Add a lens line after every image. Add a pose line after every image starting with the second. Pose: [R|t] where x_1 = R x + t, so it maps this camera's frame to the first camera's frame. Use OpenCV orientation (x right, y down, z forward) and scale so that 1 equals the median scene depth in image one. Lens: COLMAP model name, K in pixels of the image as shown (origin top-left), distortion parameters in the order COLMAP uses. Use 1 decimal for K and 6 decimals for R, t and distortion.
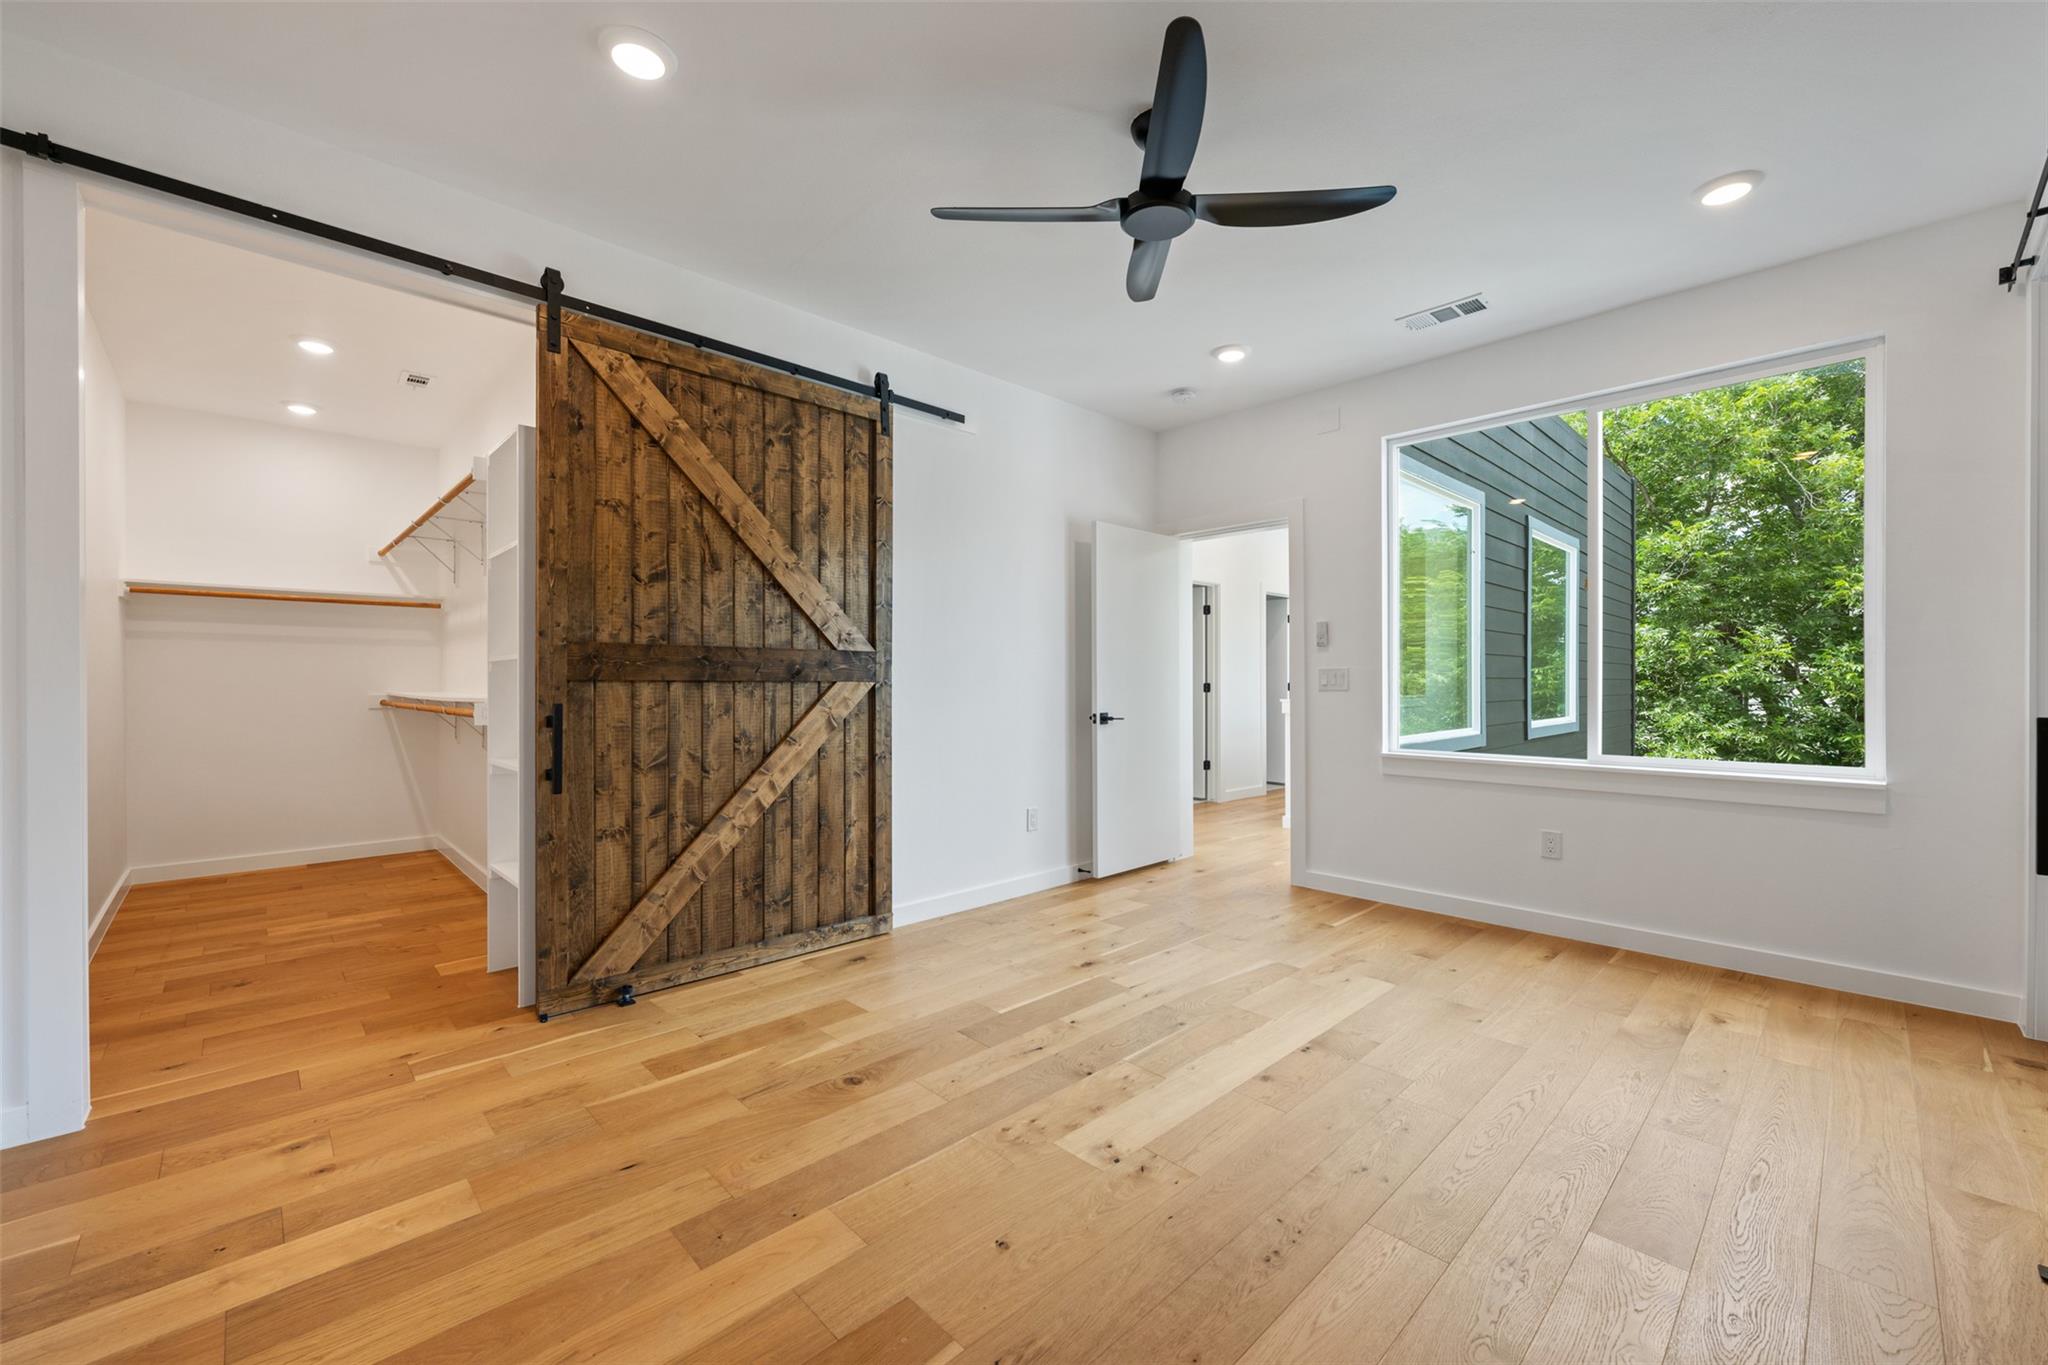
lens RADIAL K [[810.3, 0, 1013.4], [0, 810.3, 693.3], [0, 0, 1]] dist [-0.003028, 0.000532]
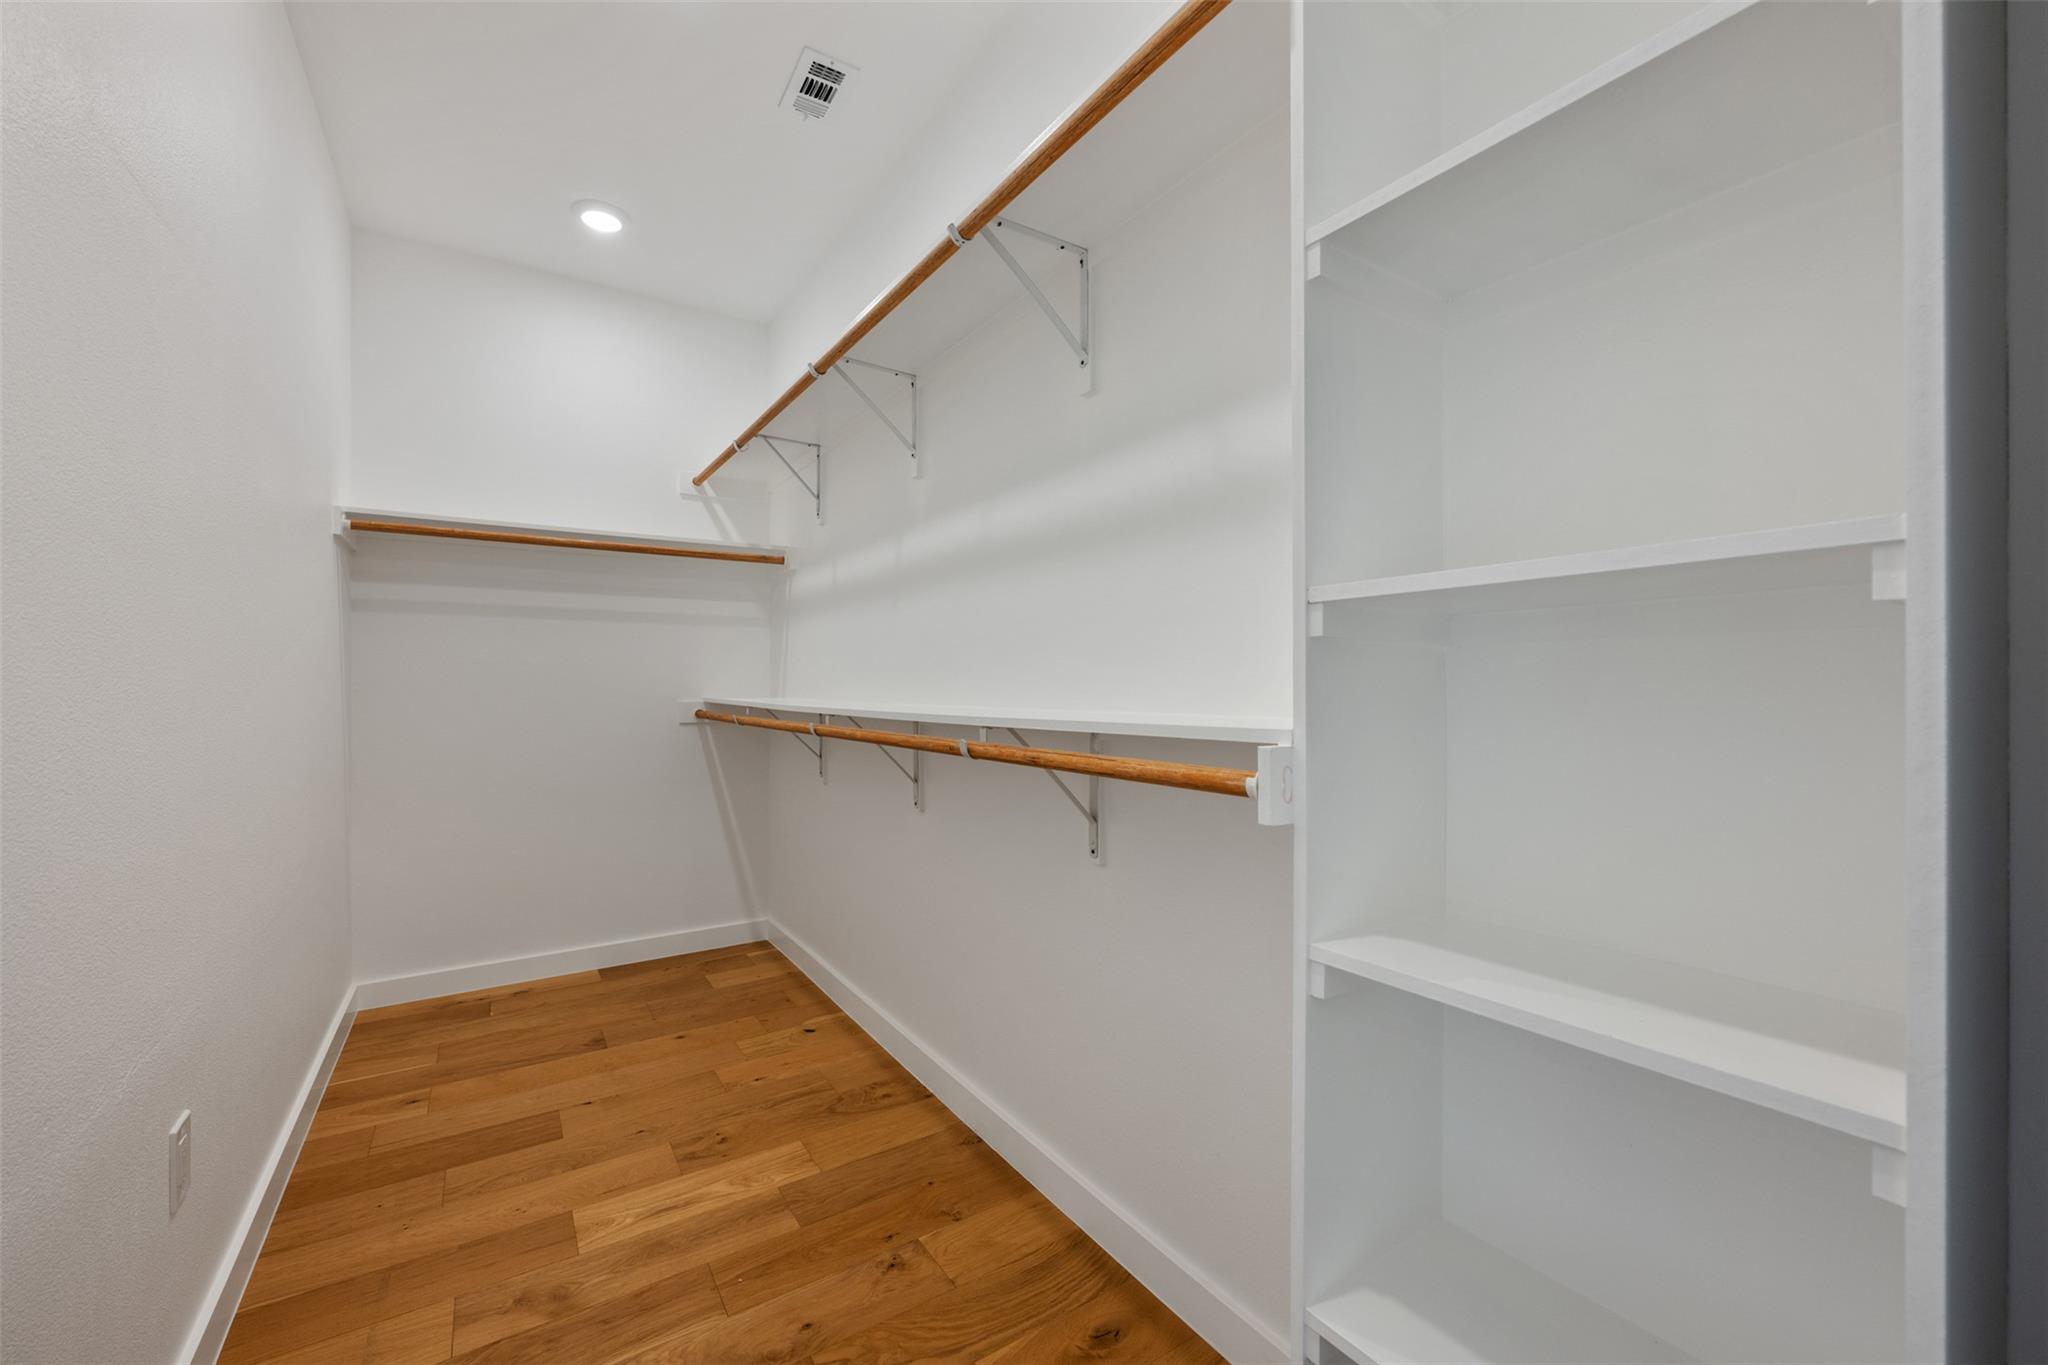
lens RADIAL K [[810.3, 0, 1014.6], [0, 810.3, 682.6], [0, 0, 1]] dist [-0.003028, 0.000532]
pose [[0.981378, -0.004897, -0.192025, -0.485037], [0.002524, 0.999917, -0.012600, -0.005048], [0.192070, 0.011880, 0.981309, 0.492862]]
